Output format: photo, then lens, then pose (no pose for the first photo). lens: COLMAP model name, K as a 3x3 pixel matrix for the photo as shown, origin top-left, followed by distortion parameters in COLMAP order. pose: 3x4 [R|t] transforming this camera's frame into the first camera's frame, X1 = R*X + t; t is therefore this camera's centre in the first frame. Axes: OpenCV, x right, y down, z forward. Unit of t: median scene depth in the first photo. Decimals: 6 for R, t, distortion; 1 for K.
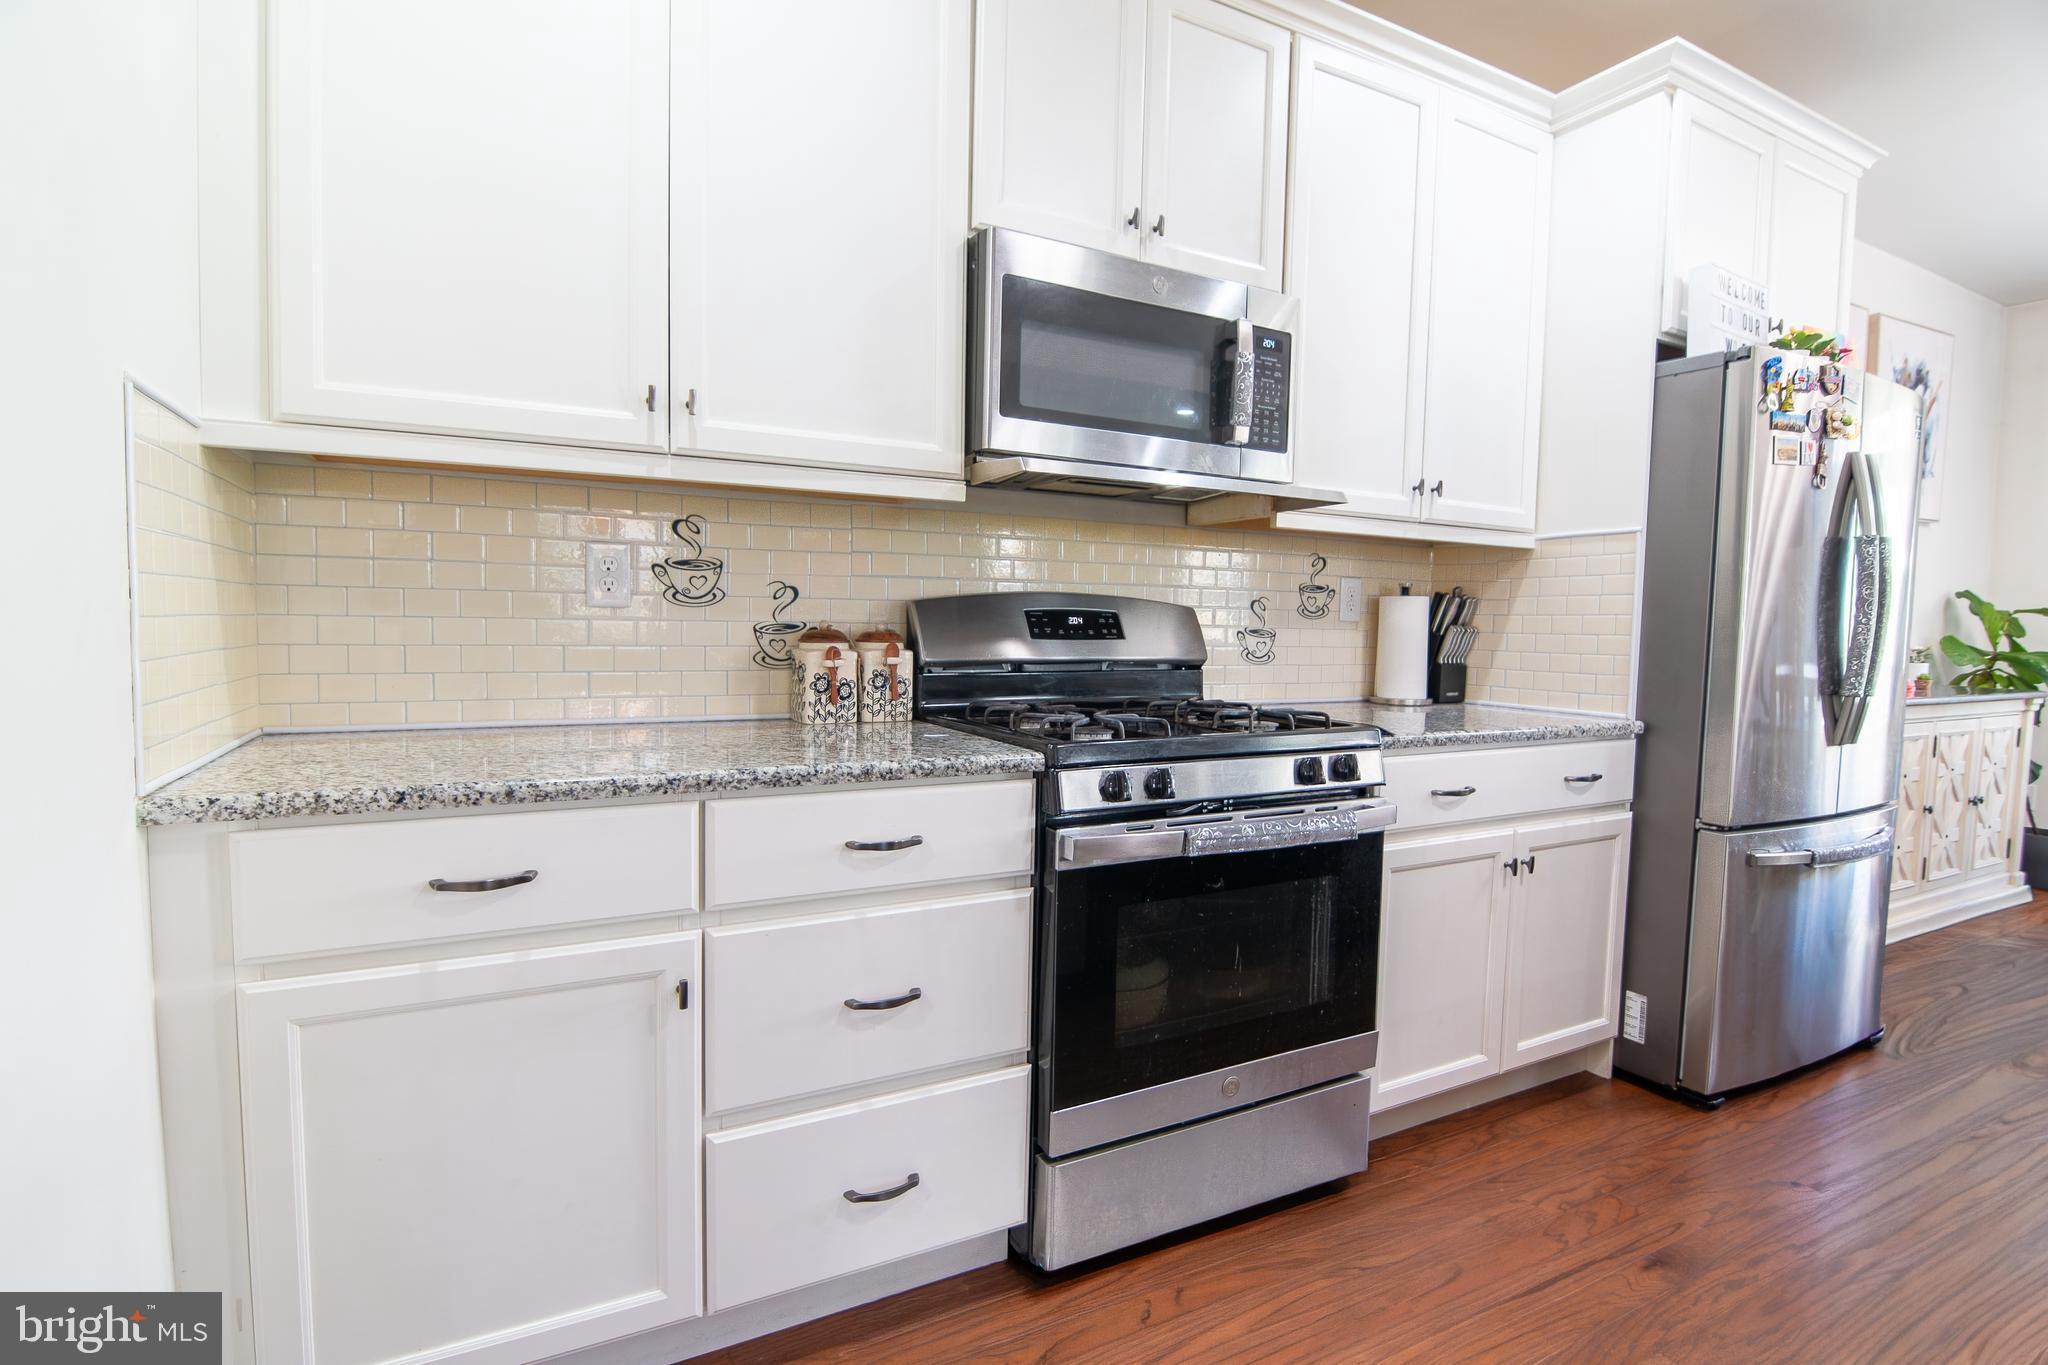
lens RADIAL K [[1005.7, 0, 1024.0], [0, 1005.7, 682.5], [0, 0, 1]] dist [0.013887, -0.017749]
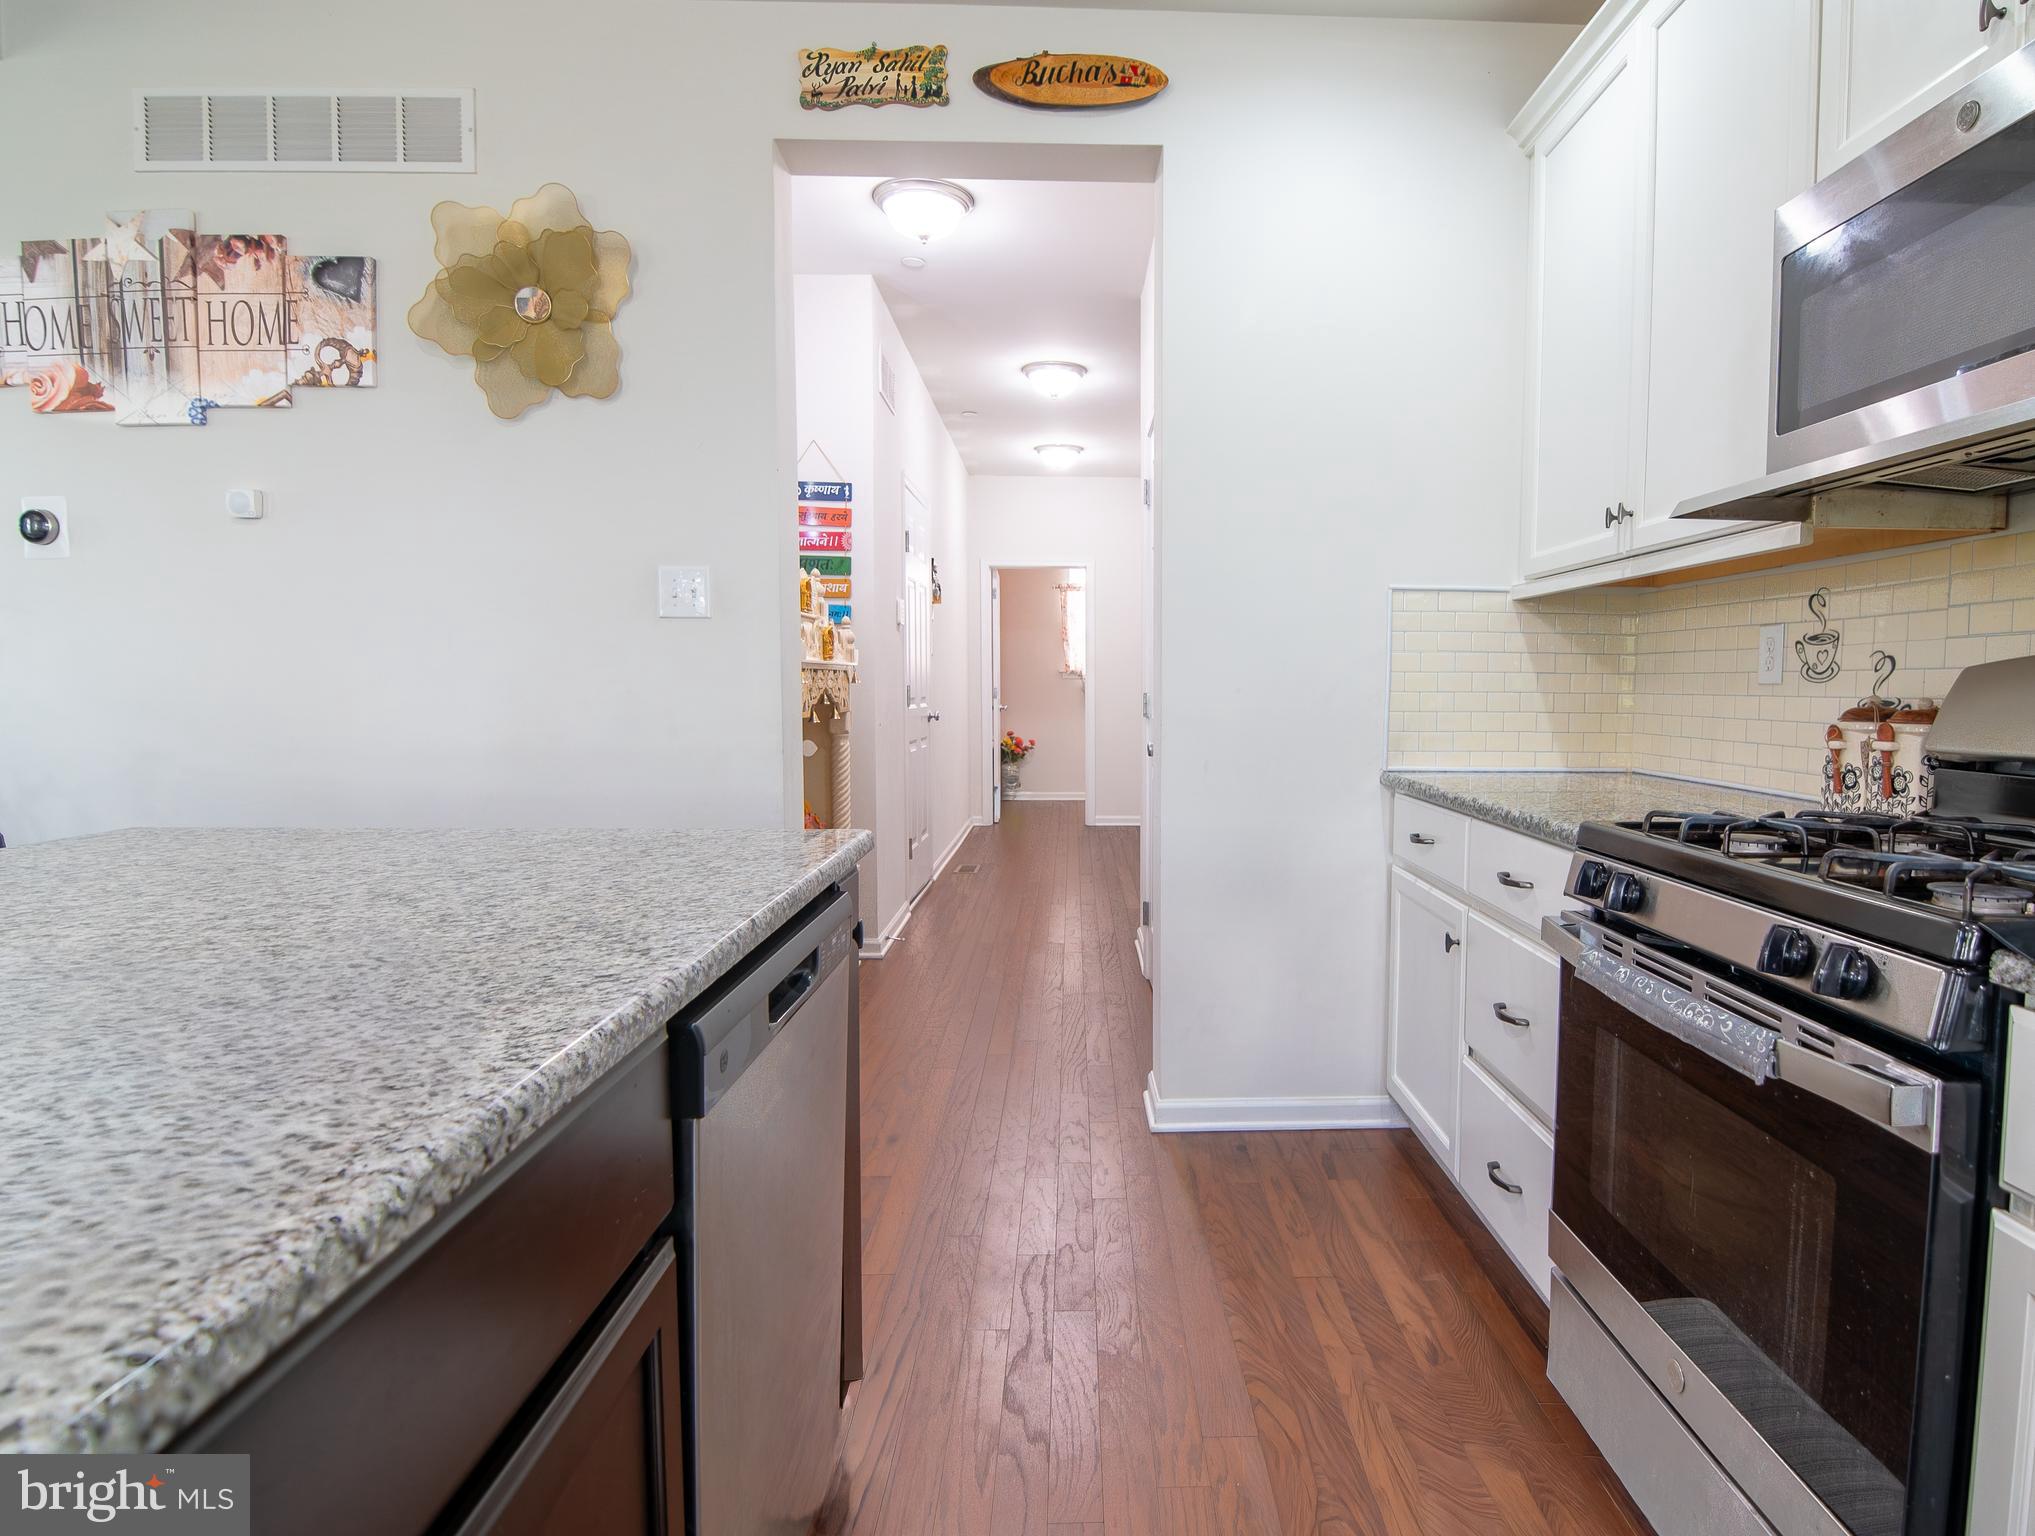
lens RADIAL K [[1128.9, 0, 1017.5], [0, 1128.9, 768.0], [0, 0, 1]] dist [-0.004267, -0.001974]
pose [[-0.478055, 0.045355, -0.877158, 0.982334], [-0.067607, 0.993803, 0.088232, -0.036949], [0.875724, 0.101481, -0.472026, 0.839672]]
